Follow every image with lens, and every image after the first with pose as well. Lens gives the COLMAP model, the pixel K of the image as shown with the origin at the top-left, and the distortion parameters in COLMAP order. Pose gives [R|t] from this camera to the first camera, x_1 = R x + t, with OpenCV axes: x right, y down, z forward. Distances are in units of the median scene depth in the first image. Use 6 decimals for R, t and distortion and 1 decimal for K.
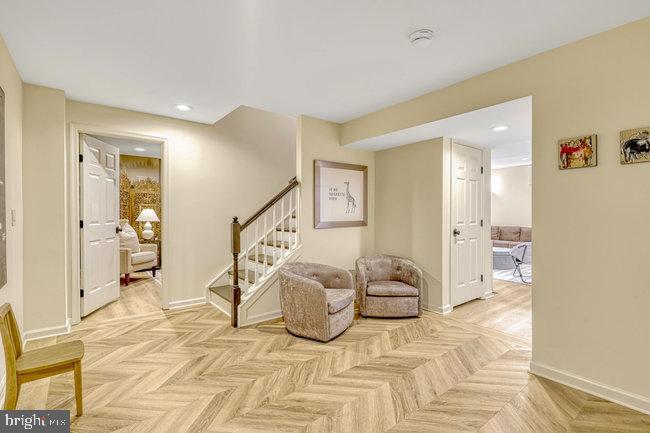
lens RADIAL K [[298.4, 0, 321.1], [0, 298.4, 218.4], [0, 0, 1]] dist [0.001247, -0.001230]
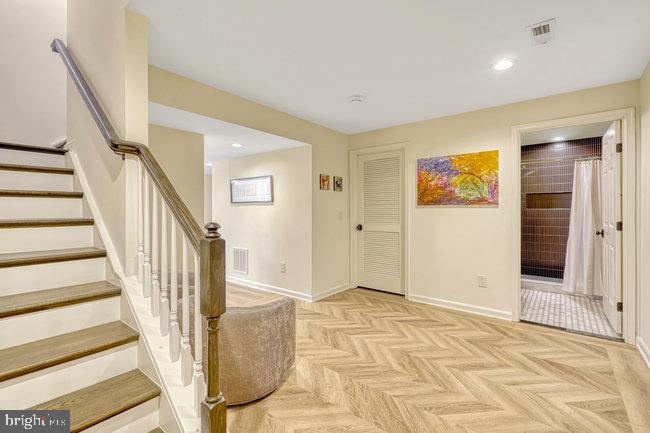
lens RADIAL K [[298.4, 0, 320.5], [0, 298.4, 213.1], [0, 0, 1]] dist [0.001247, -0.001230]
pose [[-0.239312, -0.004209, 0.970933, -1.120648], [0.003373, 0.999981, 0.005167, -0.021273], [-0.970937, 0.004512, -0.239294, 1.537115]]
